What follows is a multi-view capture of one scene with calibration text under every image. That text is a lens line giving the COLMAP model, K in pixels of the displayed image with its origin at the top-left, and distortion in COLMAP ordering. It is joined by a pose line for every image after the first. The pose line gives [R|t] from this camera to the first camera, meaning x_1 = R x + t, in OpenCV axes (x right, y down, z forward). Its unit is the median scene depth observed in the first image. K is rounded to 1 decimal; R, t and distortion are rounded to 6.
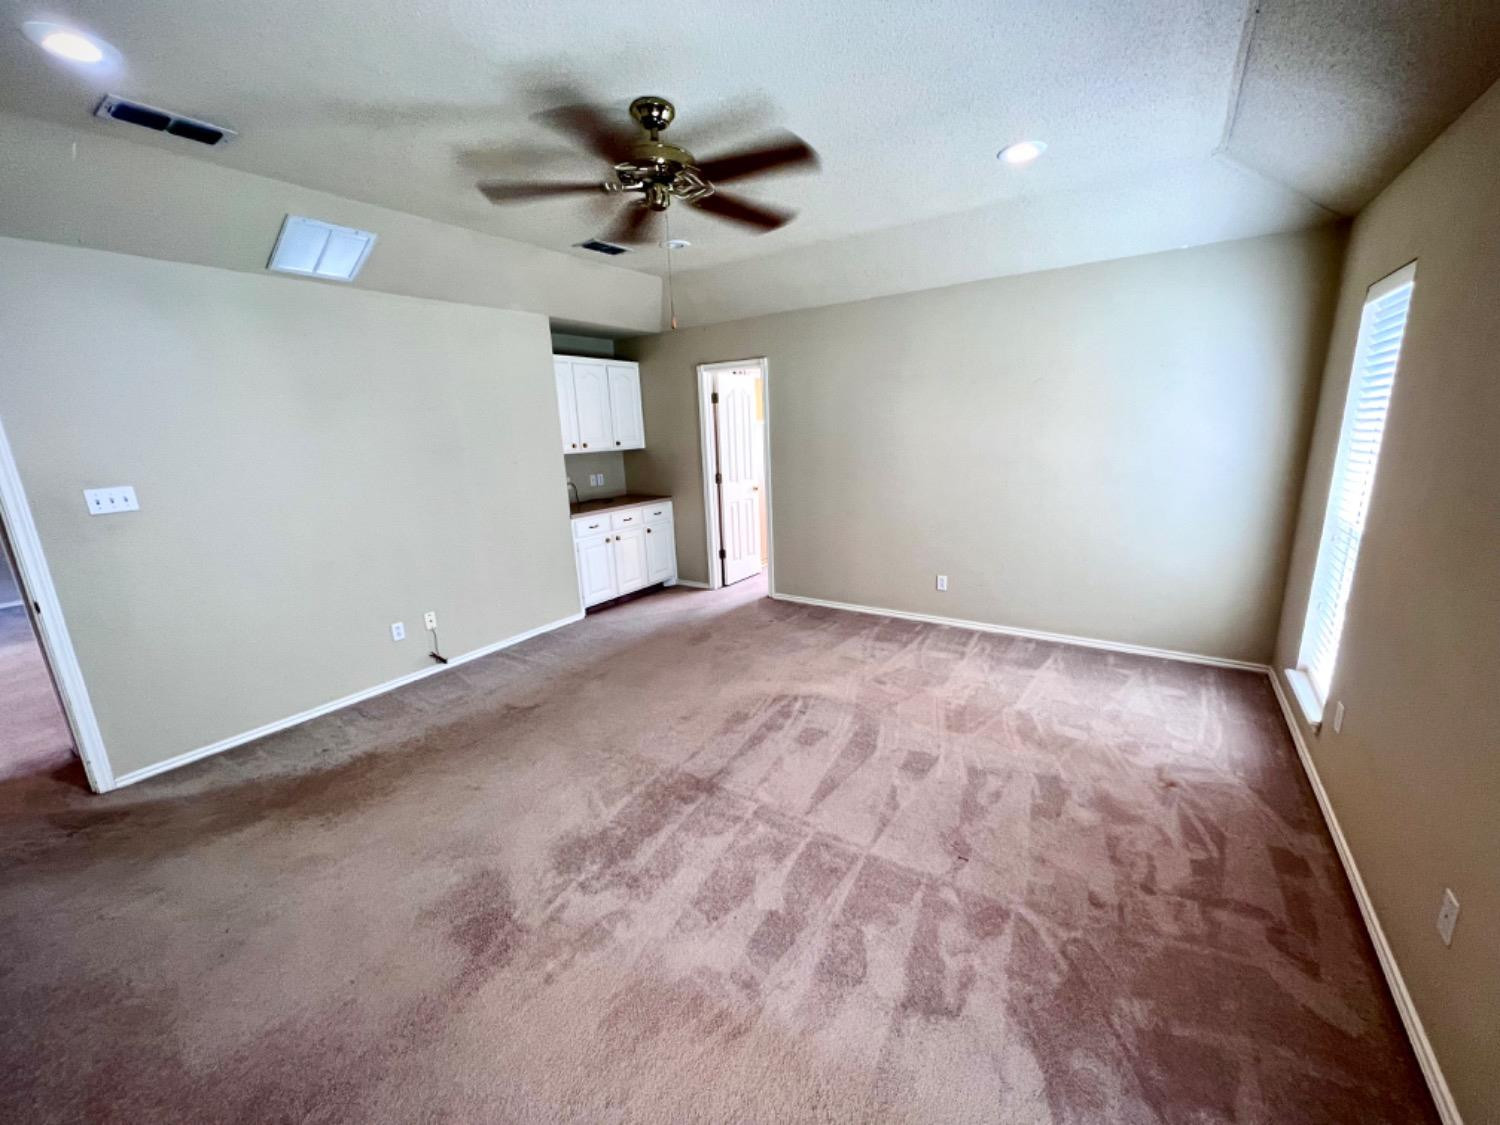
lens RADIAL K [[597.0, 0, 750.0], [0, 597.0, 562.5], [0, 0, 1]] dist [-0.000722, -0.000092]
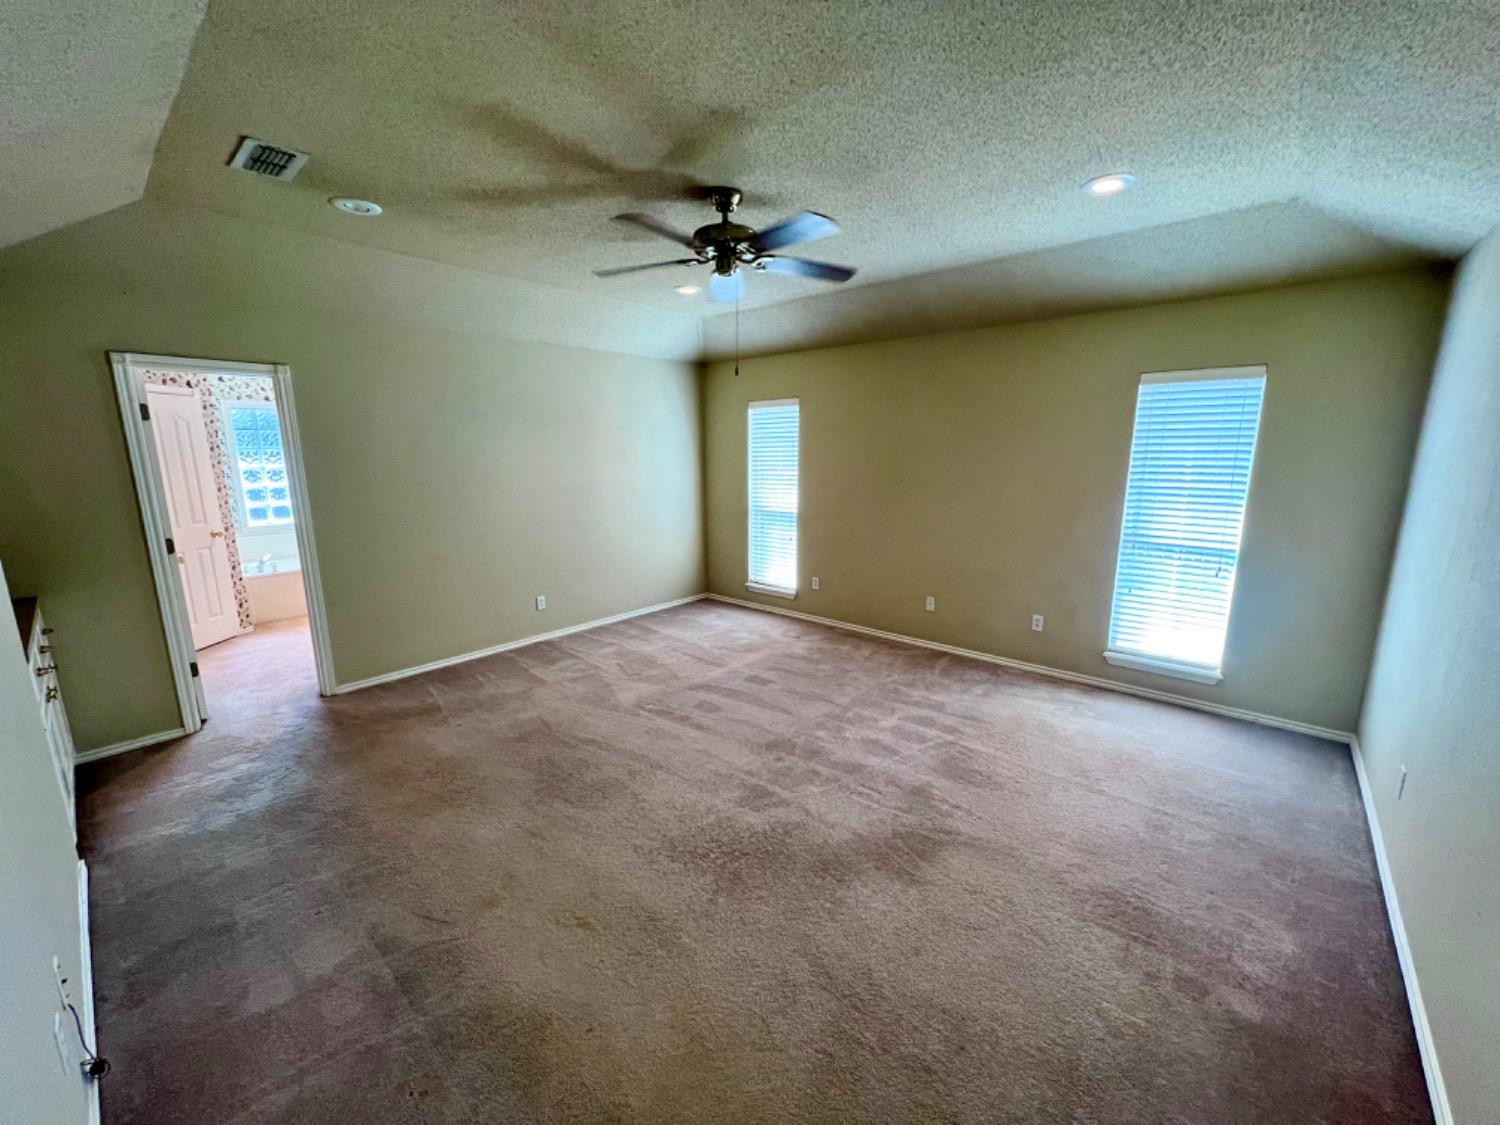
lens RADIAL K [[597.0, 0, 750.0], [0, 597.0, 562.5], [0, 0, 1]] dist [-0.000722, -0.000092]
pose [[0.130812, -0.149317, 0.980098, -0.820052], [0.225131, 0.967240, 0.117310, -0.094012], [-0.965507, 0.205305, 0.160142, 0.513428]]
